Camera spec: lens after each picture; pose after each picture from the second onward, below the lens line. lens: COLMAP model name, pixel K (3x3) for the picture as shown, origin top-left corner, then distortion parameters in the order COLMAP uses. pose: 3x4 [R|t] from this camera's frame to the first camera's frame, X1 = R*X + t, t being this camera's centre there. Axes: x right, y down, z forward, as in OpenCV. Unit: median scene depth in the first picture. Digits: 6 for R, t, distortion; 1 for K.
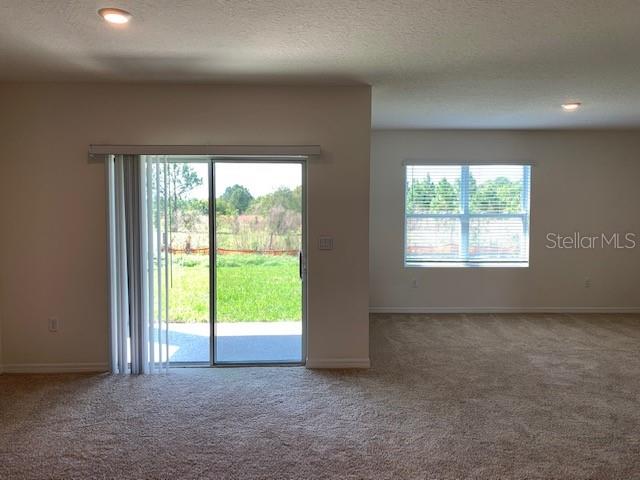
lens RADIAL K [[495.8, 0, 317.1], [0, 495.8, 238.8], [0, 0, 1]] dist [0.043576, -0.006642]
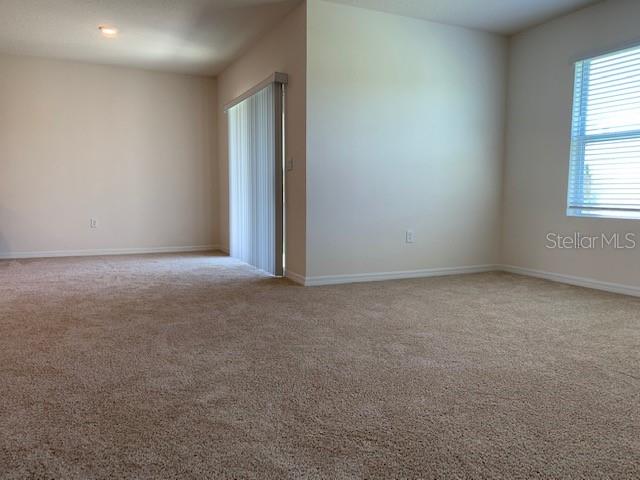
lens RADIAL K [[495.8, 0, 317.1], [0, 495.8, 238.8], [0, 0, 1]] dist [0.043576, -0.006642]
pose [[0.370544, 0.089708, -0.924473, 0.710880], [-0.053611, 0.995731, 0.075134, 0.057574], [0.927266, 0.021722, 0.373771, 0.432809]]
